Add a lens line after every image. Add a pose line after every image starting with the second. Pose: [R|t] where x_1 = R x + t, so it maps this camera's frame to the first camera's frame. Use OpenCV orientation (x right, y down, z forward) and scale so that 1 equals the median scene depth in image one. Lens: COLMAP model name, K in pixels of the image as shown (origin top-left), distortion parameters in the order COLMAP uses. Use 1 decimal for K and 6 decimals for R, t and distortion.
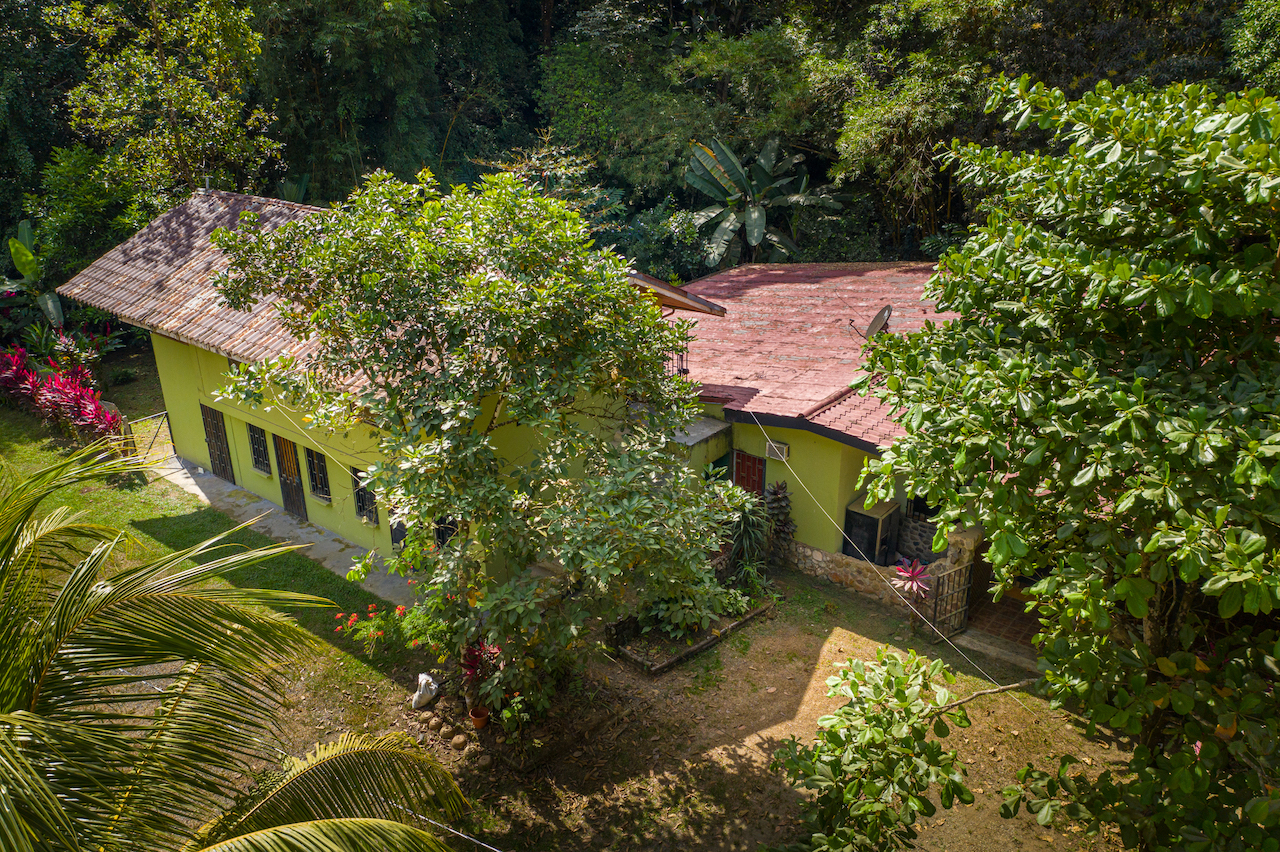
lens RADIAL K [[1050.8, 0, 640.0], [0, 1050.8, 426.0], [0, 0, 1]] dist [-0.006689, 0.001575]
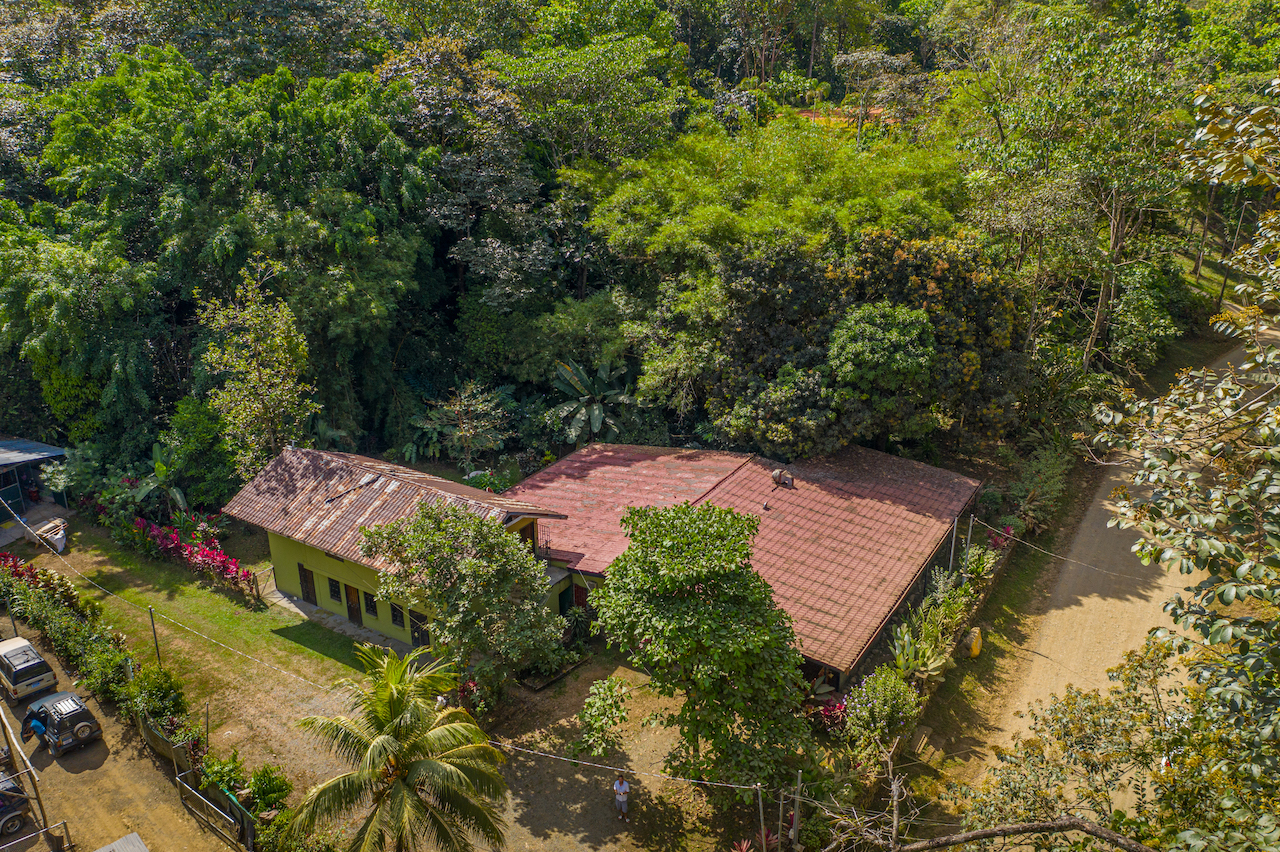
lens RADIAL K [[1050.8, 0, 640.0], [0, 1050.8, 426.0], [0, 0, 1]] dist [-0.006689, 0.001575]
pose [[0.994571, -0.033405, 0.098554, 0.021364], [0.035854, 0.999088, -0.023184, -0.208380], [-0.097690, 0.026592, 0.994862, -0.976460]]
